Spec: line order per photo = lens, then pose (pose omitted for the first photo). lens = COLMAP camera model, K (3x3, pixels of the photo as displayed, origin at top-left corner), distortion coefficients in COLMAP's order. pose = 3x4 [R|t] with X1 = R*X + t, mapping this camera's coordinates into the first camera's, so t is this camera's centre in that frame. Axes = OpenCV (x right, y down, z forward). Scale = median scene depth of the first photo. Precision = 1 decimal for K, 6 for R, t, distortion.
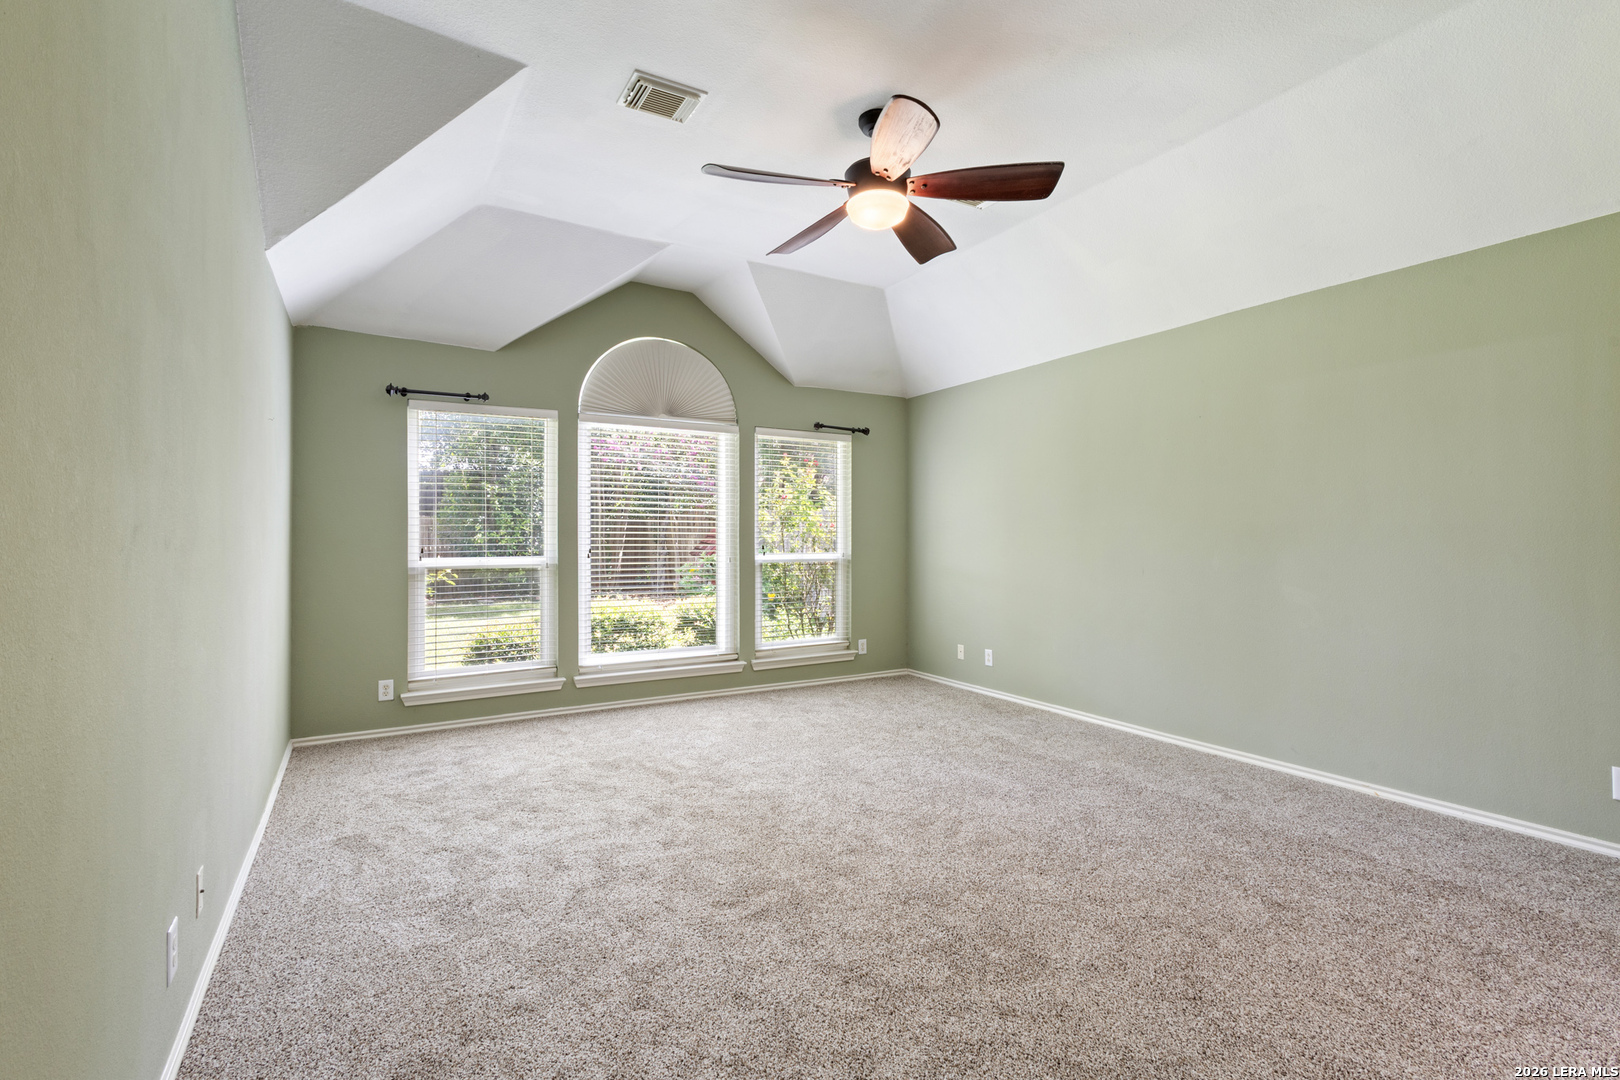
lens RADIAL K [[748.5, 0, 804.1], [0, 748.5, 537.8], [0, 0, 1]] dist [0.009071, -0.000379]
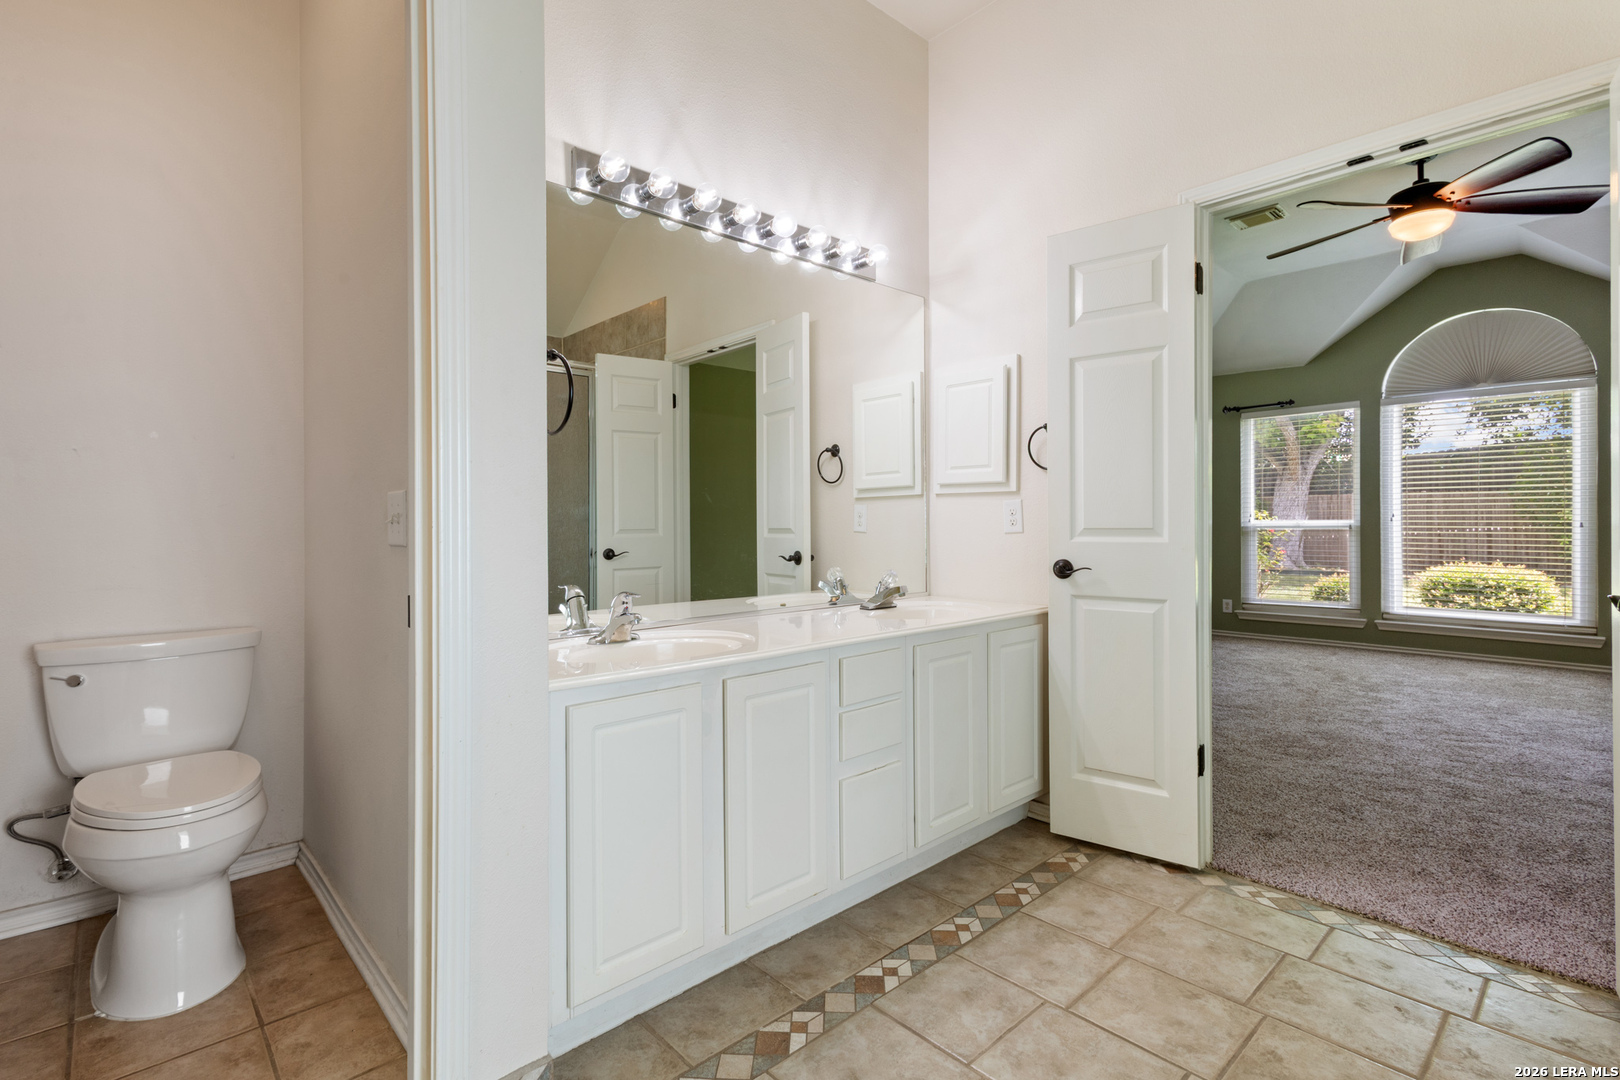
lens RADIAL K [[748.5, 0, 804.1], [0, 748.5, 537.8], [0, 0, 1]] dist [0.009071, -0.000379]
pose [[0.221471, 0.019651, -0.974969, 0.660673], [0.003893, 0.999771, 0.021035, 0.025108], [0.975159, -0.008454, 0.221344, -0.160251]]
